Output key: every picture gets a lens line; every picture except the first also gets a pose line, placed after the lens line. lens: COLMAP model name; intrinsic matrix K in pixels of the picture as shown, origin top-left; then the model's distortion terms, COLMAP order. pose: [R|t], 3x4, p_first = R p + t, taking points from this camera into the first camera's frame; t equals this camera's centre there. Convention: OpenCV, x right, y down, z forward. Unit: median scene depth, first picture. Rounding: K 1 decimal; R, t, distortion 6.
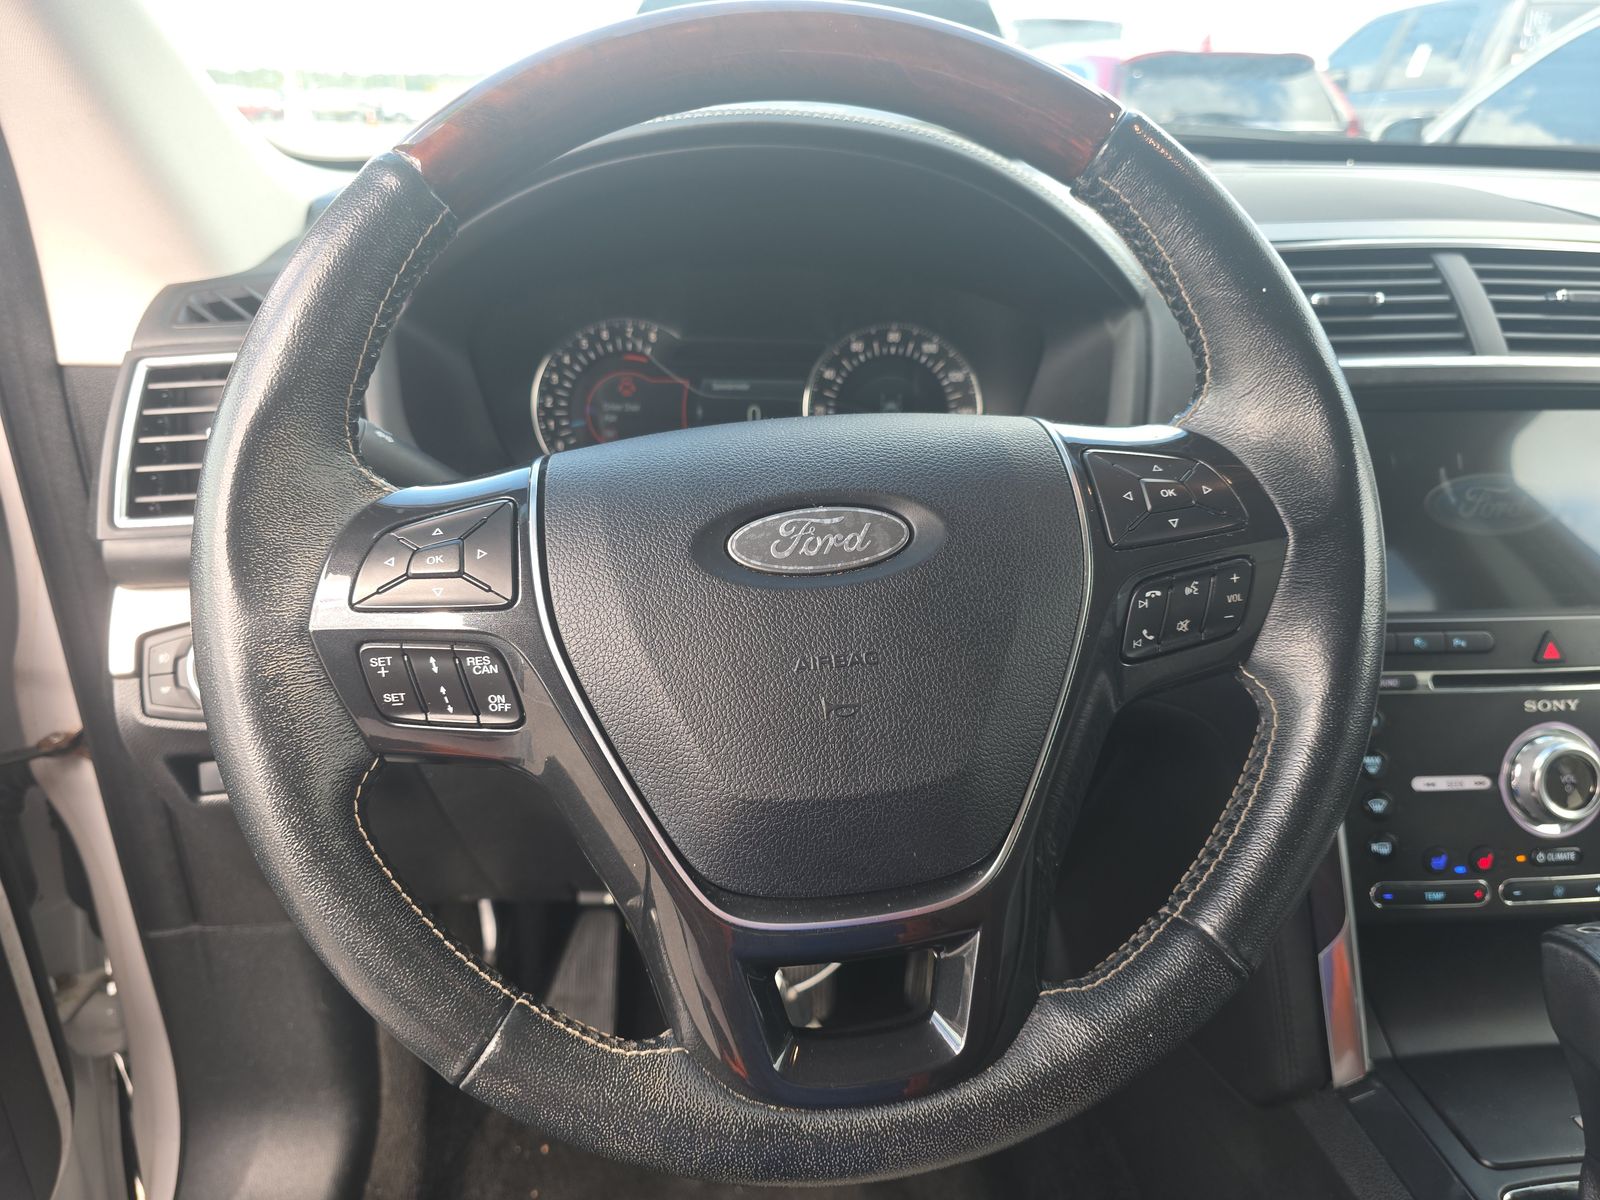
lens RADIAL K [[1089.9, 0, 790.1], [0, 1089.9, 606.2], [0, 0, 1]] dist [0.031544, -0.015122]
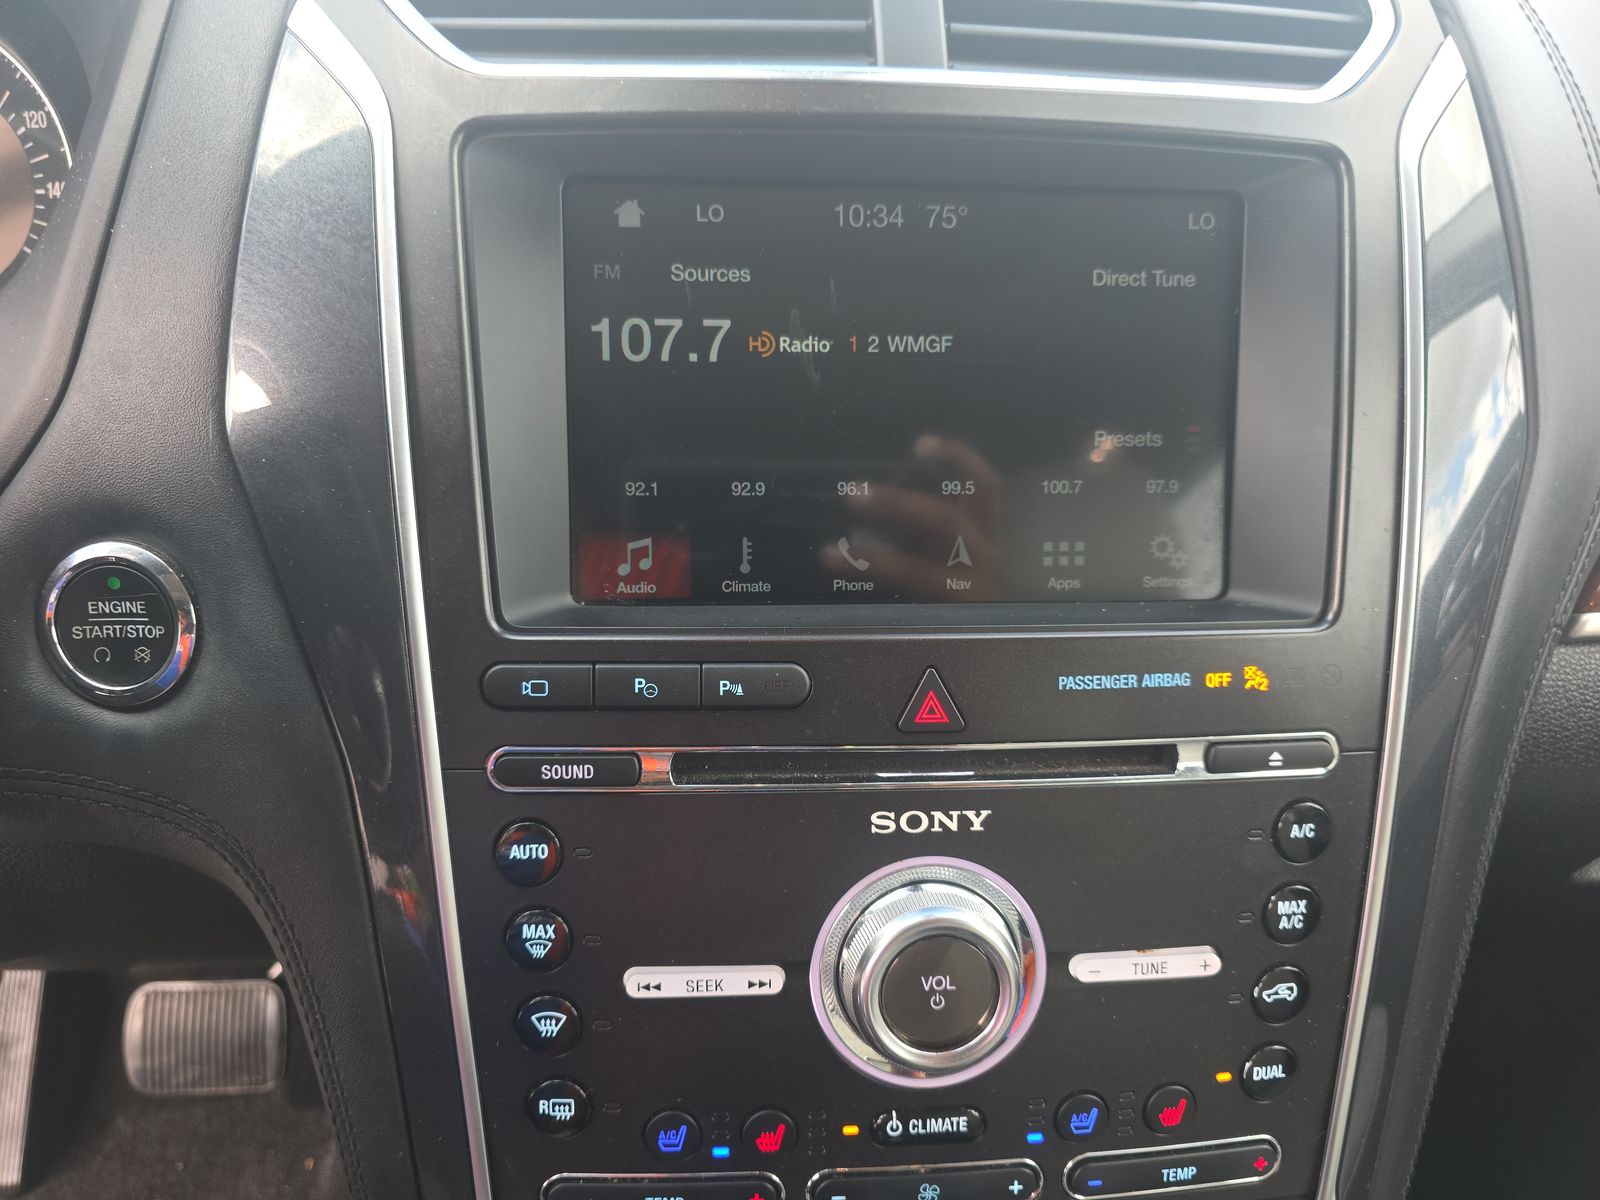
lens RADIAL K [[1089.9, 0, 800.9], [0, 1089.9, 601.7], [0, 0, 1]] dist [0.031544, -0.015122]
pose [[0.999632, 0.023373, -0.013801, 0.643268], [-0.021854, 0.994598, 0.101472, -0.050858], [0.016099, -0.101133, 0.994743, 0.544744]]
